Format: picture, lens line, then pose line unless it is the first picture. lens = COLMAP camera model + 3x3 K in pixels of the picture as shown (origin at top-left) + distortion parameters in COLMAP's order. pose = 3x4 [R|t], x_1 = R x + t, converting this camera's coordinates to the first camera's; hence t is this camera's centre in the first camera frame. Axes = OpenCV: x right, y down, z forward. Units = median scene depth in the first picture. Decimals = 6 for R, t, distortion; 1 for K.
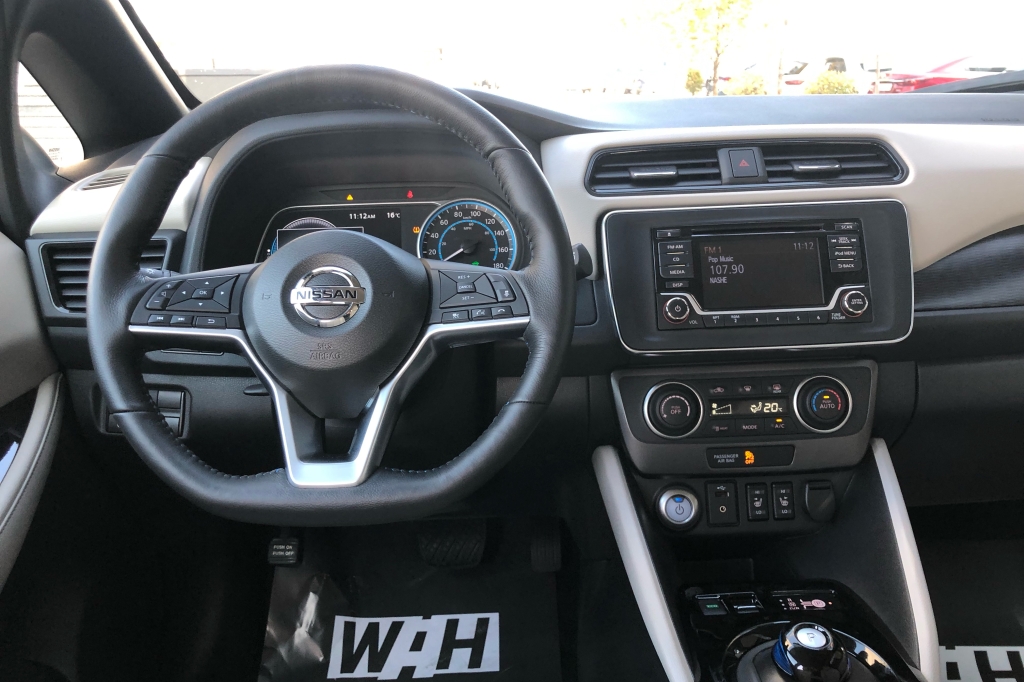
lens RADIAL K [[817.6, 0, 513.5], [0, 817.6, 356.8], [0, 0, 1]] dist [0.034164, -0.004157]
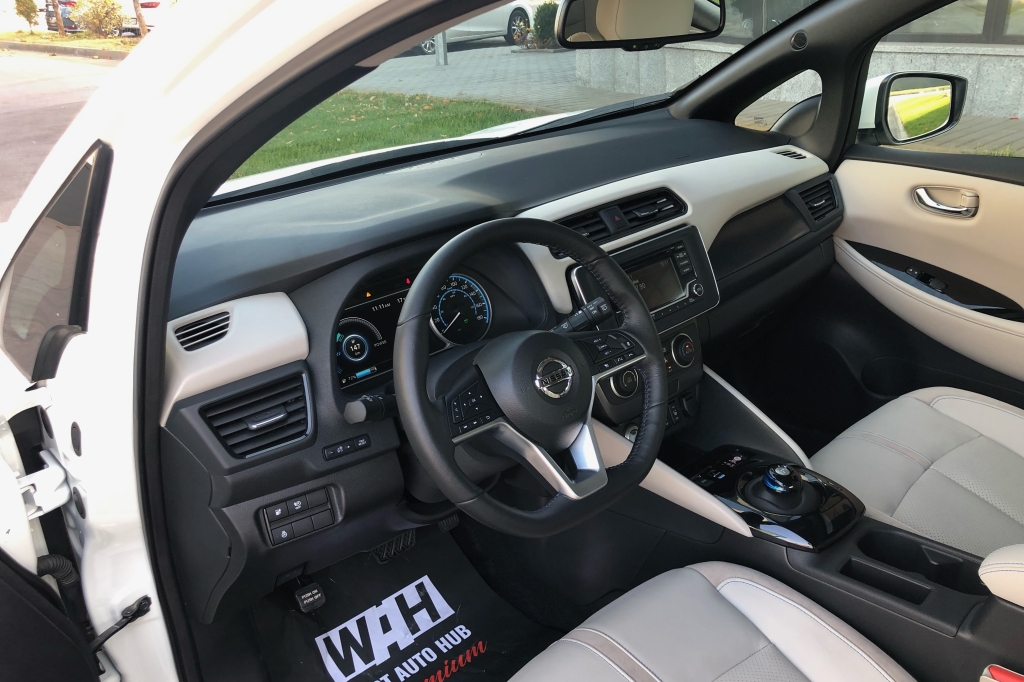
lens RADIAL K [[822.5, 0, 512.0], [0, 822.5, 341.0], [0, 0, 1]] dist [-0.001386, -0.003874]
pose [[0.760868, -0.272706, 0.588822, -0.882708], [0.231763, 0.961761, 0.145948, -0.289754], [-0.606107, 0.025420, 0.794977, -0.134821]]
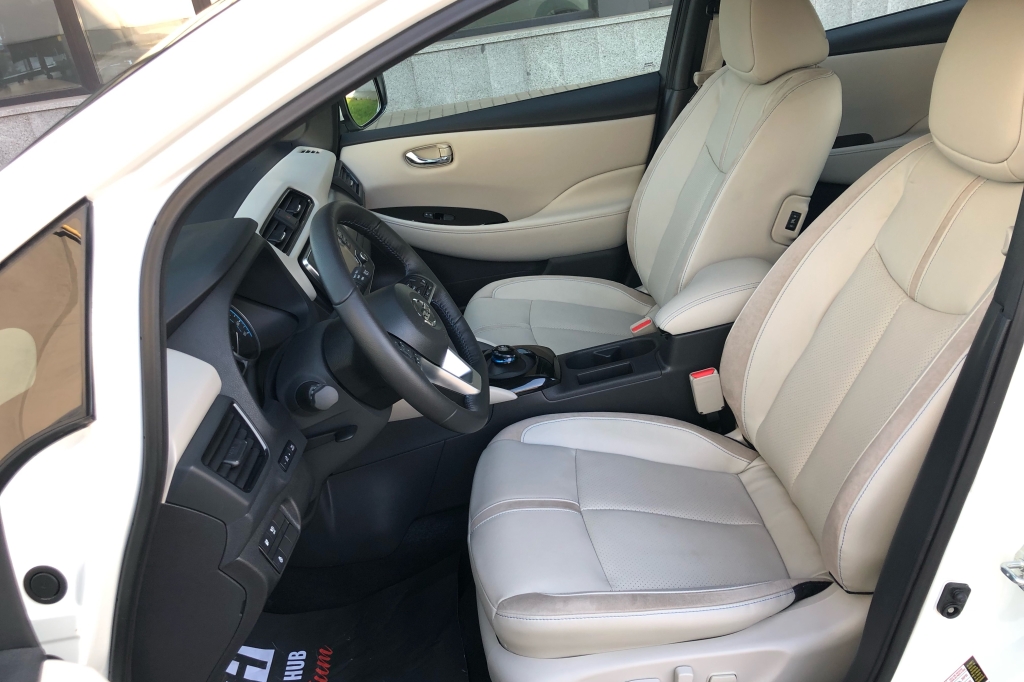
lens RADIAL K [[817.6, 0, 513.5], [0, 817.6, 356.8], [0, 0, 1]] dist [0.034164, -0.004157]
pose [[-0.037254, -0.422538, 0.905579, -1.480899], [0.440069, 0.806670, 0.394491, -0.482781], [-0.897191, 0.413214, 0.155895, 0.419345]]
